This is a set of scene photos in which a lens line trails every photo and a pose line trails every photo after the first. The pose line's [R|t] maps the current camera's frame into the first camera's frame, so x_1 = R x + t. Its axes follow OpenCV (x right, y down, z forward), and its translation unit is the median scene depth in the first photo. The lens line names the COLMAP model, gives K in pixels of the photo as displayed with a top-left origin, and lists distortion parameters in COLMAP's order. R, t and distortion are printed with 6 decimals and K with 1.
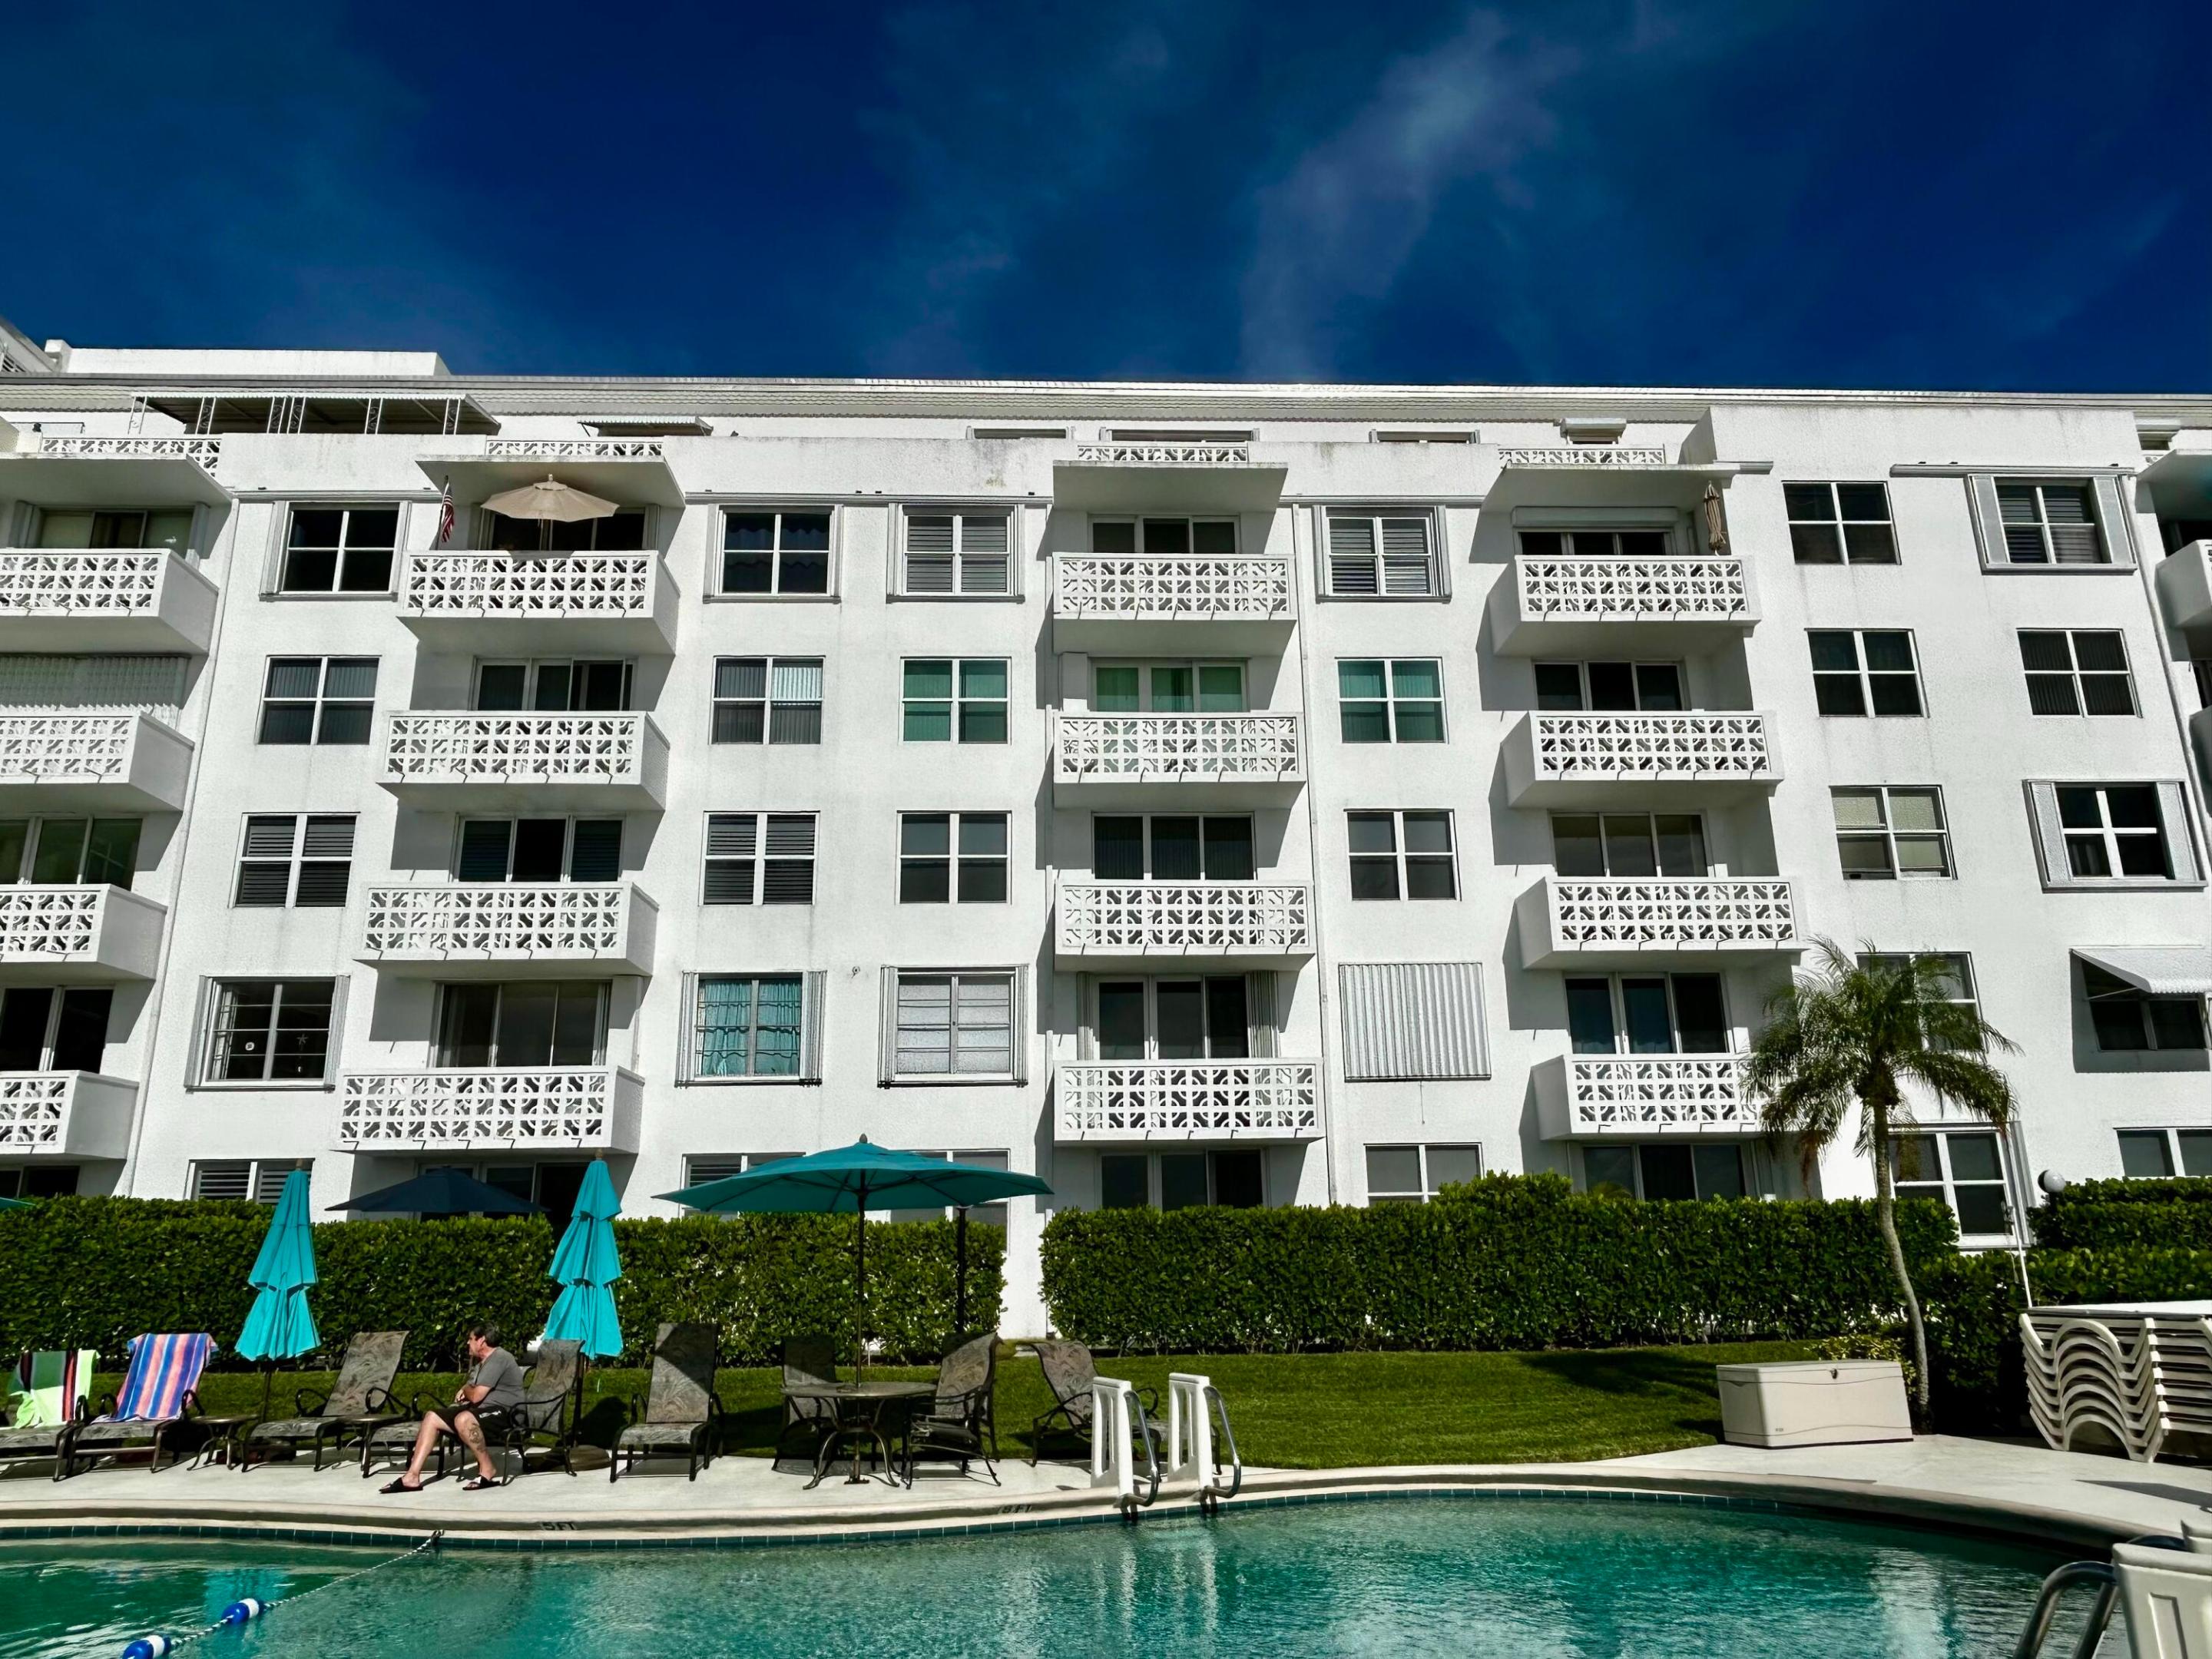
lens RADIAL K [[1460.4, 0, 1106.0], [0, 1460.4, 829.5], [0, 0, 1]] dist [0.005081, 0.002328]
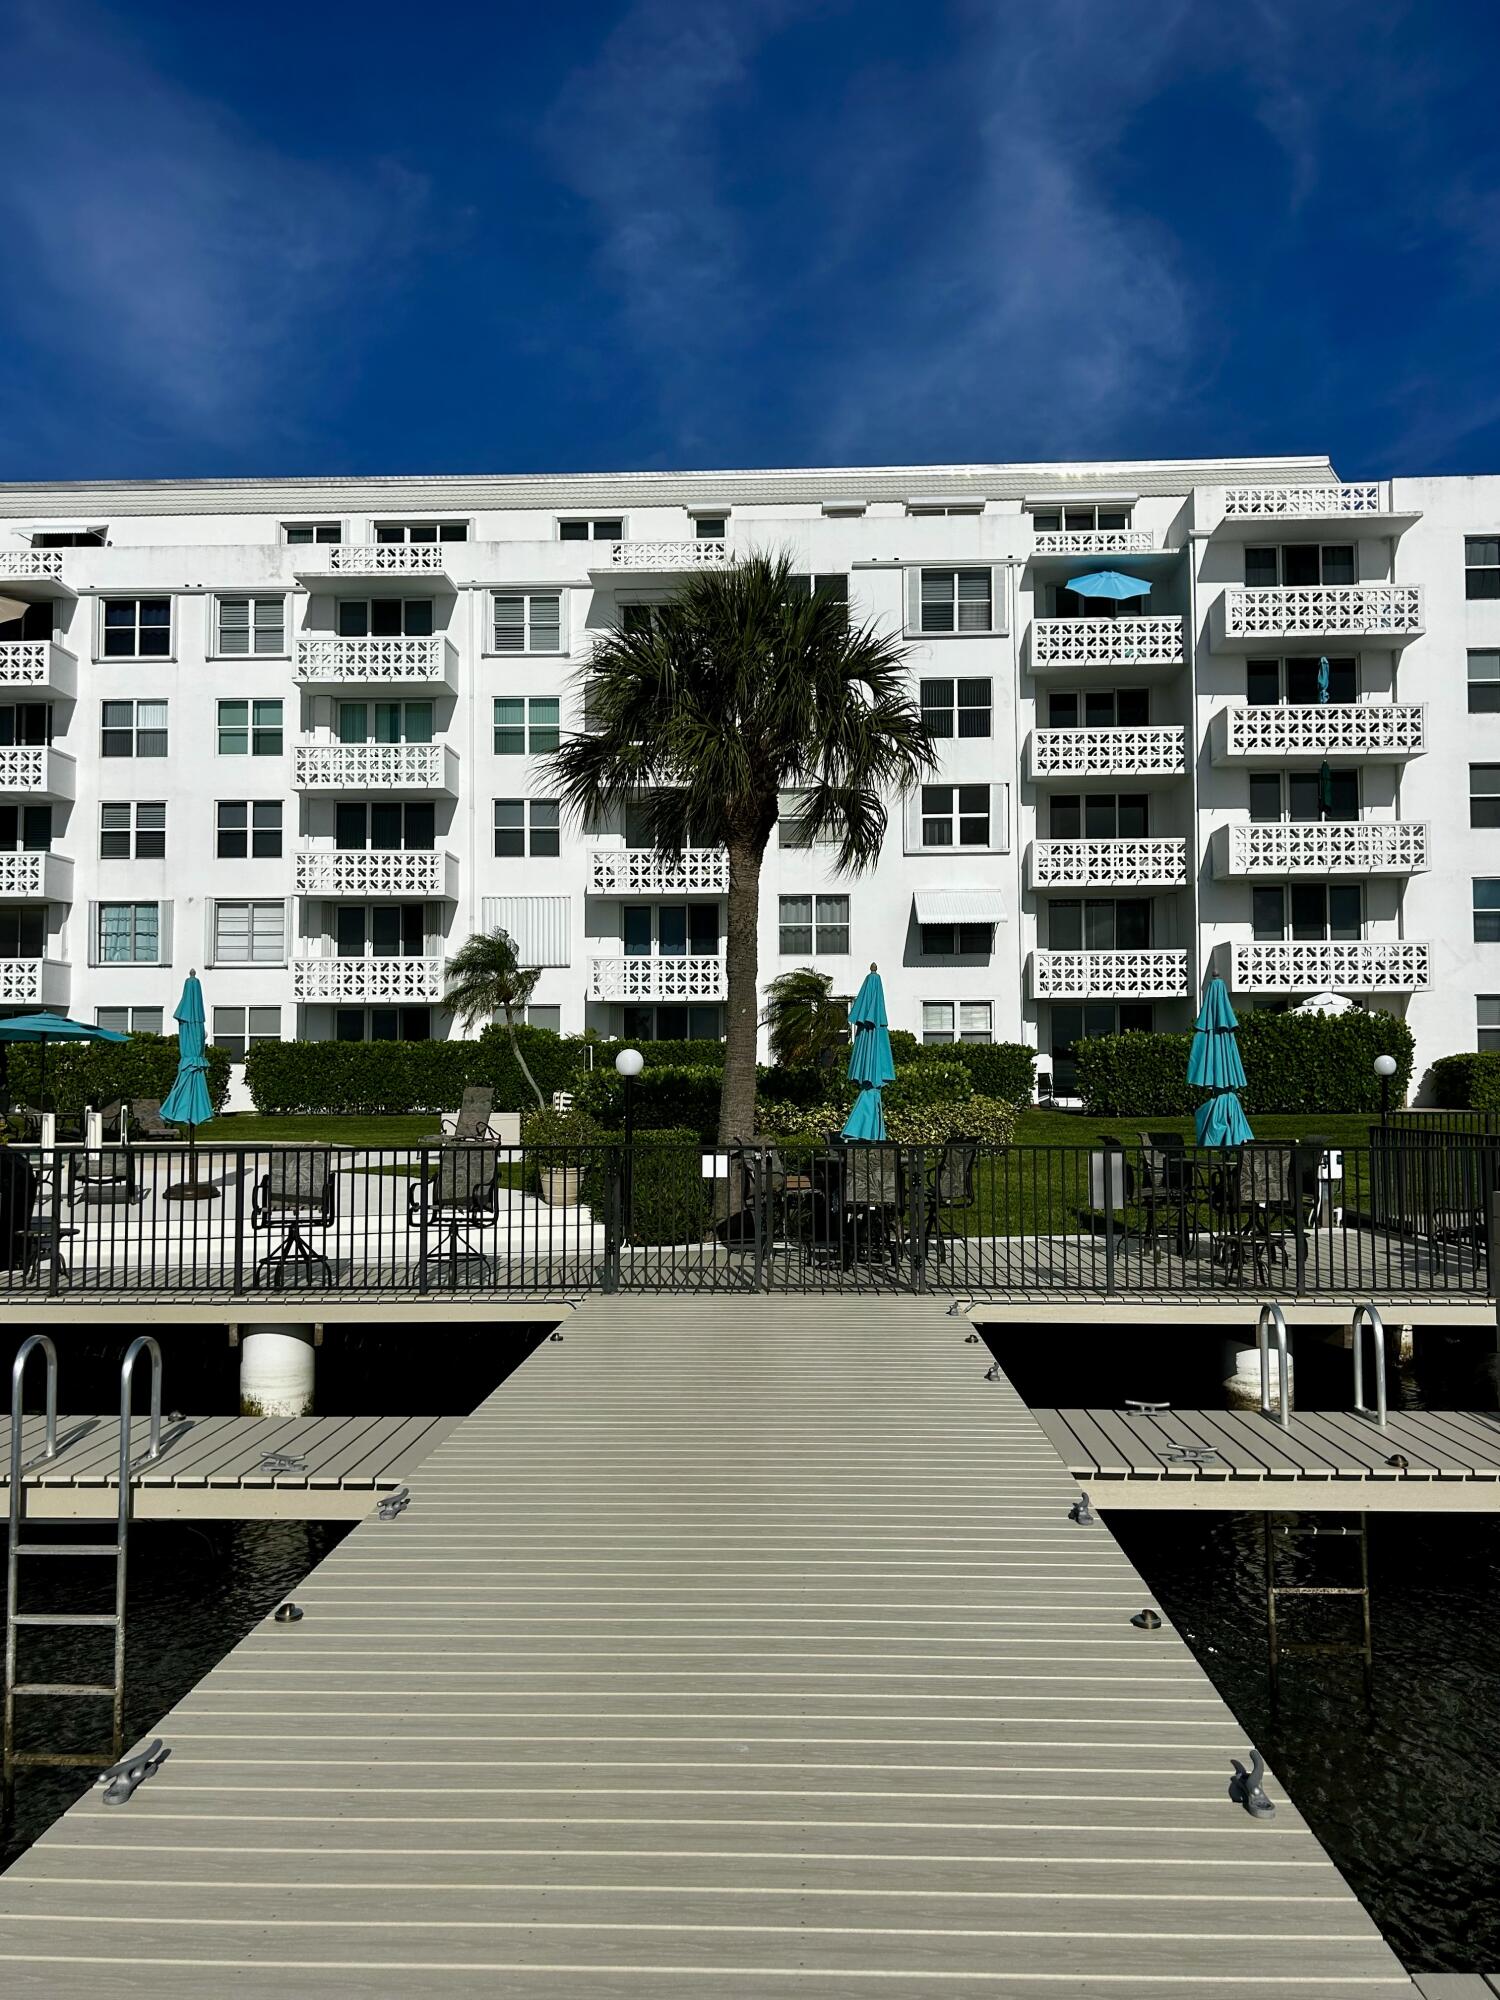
lens RADIAL K [[1493.4, 0, 750.0], [0, 1493.4, 1000.0], [0, 0, 1]] dist [0.064768, -0.199356]
pose [[0.996014, 0.010858, -0.088529, 0.591767], [0.008957, 0.975369, 0.220399, -0.156458], [0.088742, -0.220314, 0.971384, -0.598233]]
